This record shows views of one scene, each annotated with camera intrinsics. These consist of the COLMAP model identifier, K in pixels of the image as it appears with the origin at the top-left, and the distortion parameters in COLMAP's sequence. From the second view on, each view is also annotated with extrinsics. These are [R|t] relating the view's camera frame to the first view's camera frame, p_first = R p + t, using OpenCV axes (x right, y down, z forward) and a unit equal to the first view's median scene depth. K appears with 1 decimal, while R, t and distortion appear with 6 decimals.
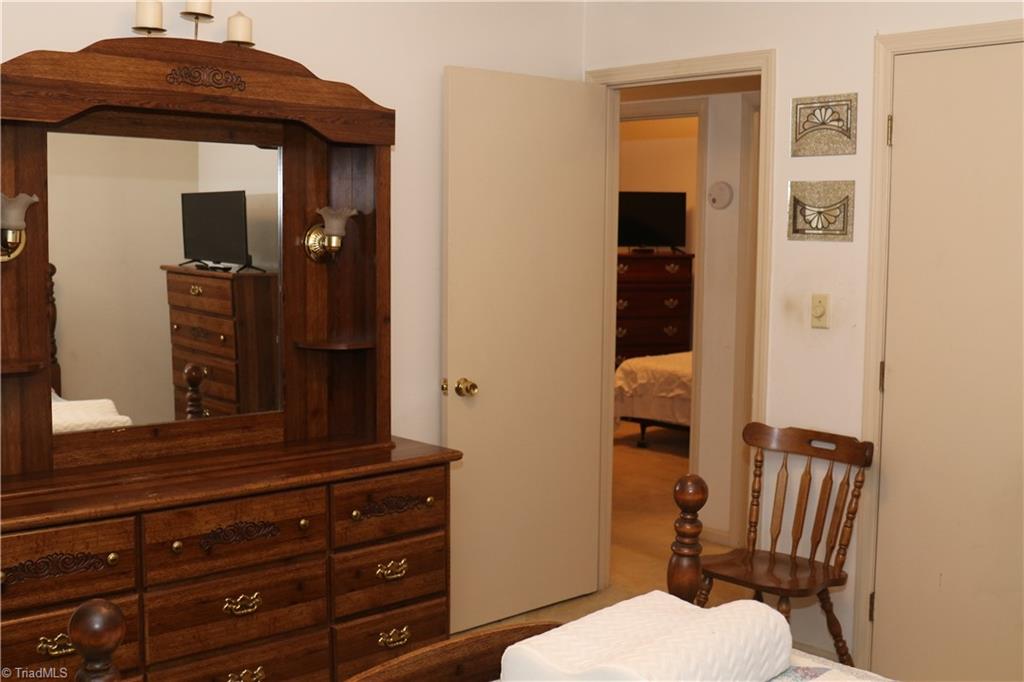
lens RADIAL K [[1118.3, 0, 516.9], [0, 1118.3, 341.5], [0, 0, 1]] dist [-0.122375, 0.120072]
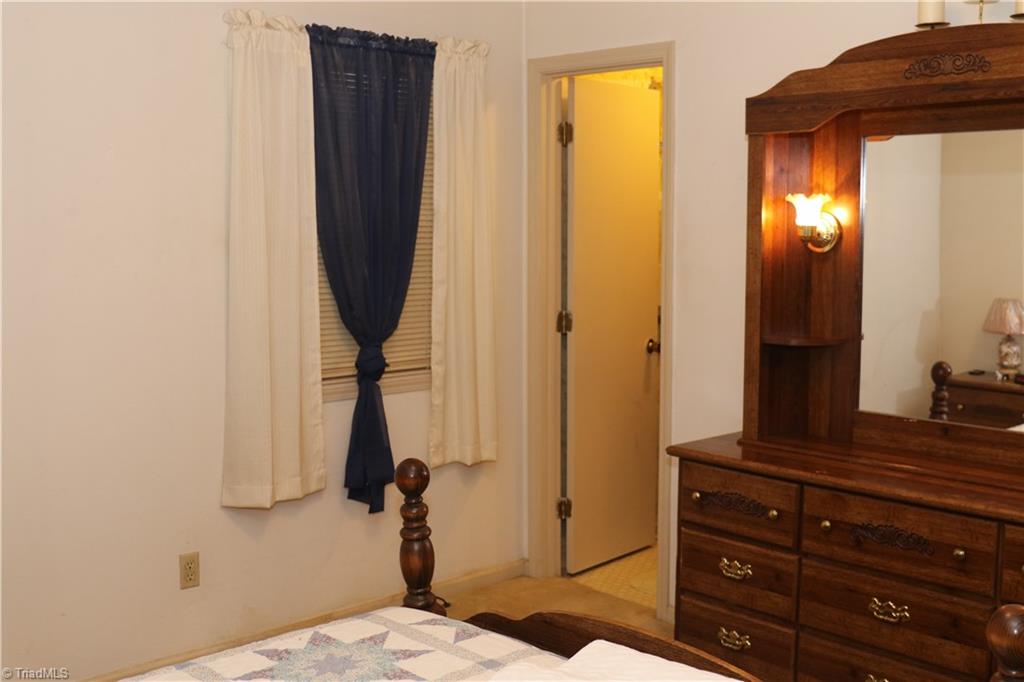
lens RADIAL K [[1118.3, 0, 516.9], [0, 1118.3, 341.5], [0, 0, 1]] dist [-0.122375, 0.120072]
pose [[0.014470, 0.089174, -0.995911, 0.693133], [-0.098117, 0.991335, 0.087338, -0.048840], [0.995070, 0.096452, 0.023094, 0.639232]]
